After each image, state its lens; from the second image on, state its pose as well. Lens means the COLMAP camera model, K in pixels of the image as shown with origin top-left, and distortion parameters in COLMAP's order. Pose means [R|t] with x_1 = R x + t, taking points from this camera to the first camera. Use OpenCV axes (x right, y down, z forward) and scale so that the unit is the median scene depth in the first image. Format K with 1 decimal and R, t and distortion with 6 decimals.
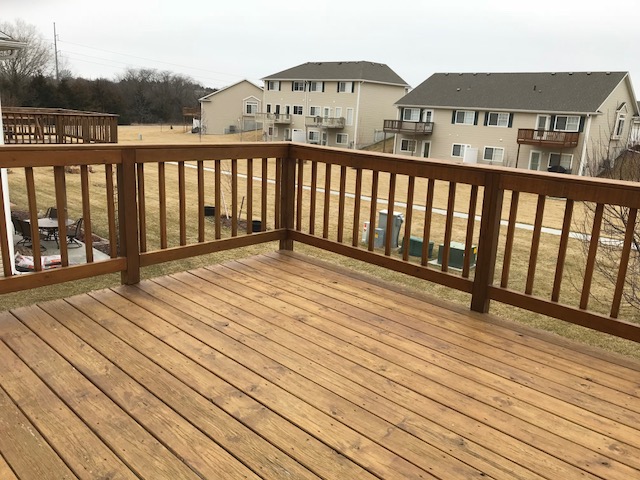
lens RADIAL K [[523.8, 0, 316.8], [0, 523.8, 232.5], [0, 0, 1]] dist [0.032629, -0.041986]
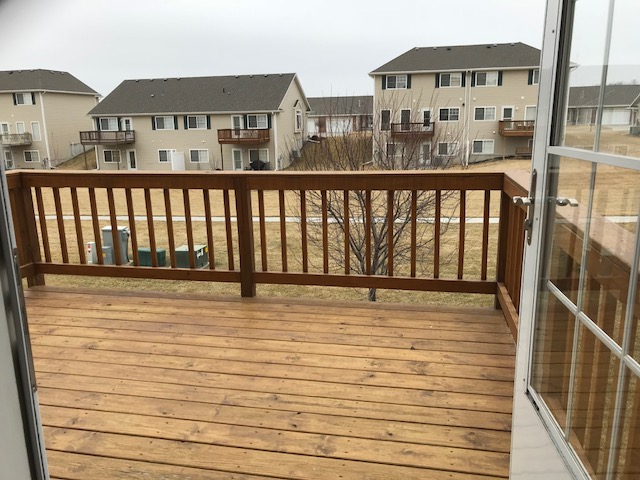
lens RADIAL K [[523.8, 0, 317.7], [0, 523.8, 239.4], [0, 0, 1]] dist [0.032629, -0.041986]
pose [[0.846198, -0.189447, 0.498054, -0.115884], [0.186464, 0.980848, 0.056285, -0.009683], [-0.499179, 0.045241, 0.865317, -0.083220]]
